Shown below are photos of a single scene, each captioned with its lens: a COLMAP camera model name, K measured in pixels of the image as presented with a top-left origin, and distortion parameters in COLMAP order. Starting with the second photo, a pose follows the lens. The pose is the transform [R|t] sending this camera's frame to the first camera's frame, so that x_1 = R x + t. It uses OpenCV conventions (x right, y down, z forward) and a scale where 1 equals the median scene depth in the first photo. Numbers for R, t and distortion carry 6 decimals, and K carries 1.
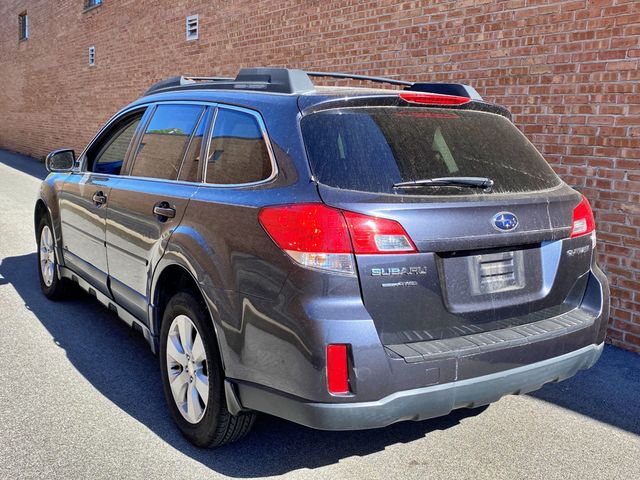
lens RADIAL K [[652.4, 0, 320.0], [0, 652.4, 240.0], [0, 0, 1]] dist [0.005434, -0.006268]
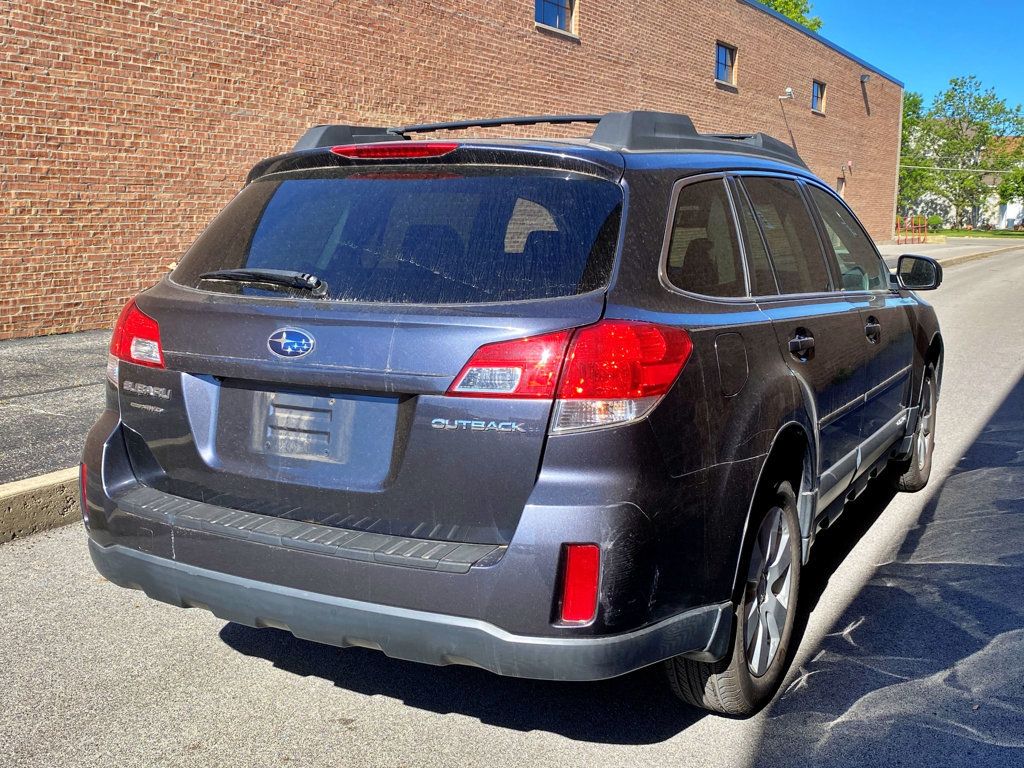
lens RADIAL K [[1043.8, 0, 512.0], [0, 1043.8, 384.0], [0, 0, 1]] dist [0.005434, -0.006268]
pose [[0.469053, 0.103570, -0.877076, 1.234857], [-0.127848, 0.990602, 0.048604, -0.064086], [0.873868, 0.089334, 0.477886, 0.709904]]
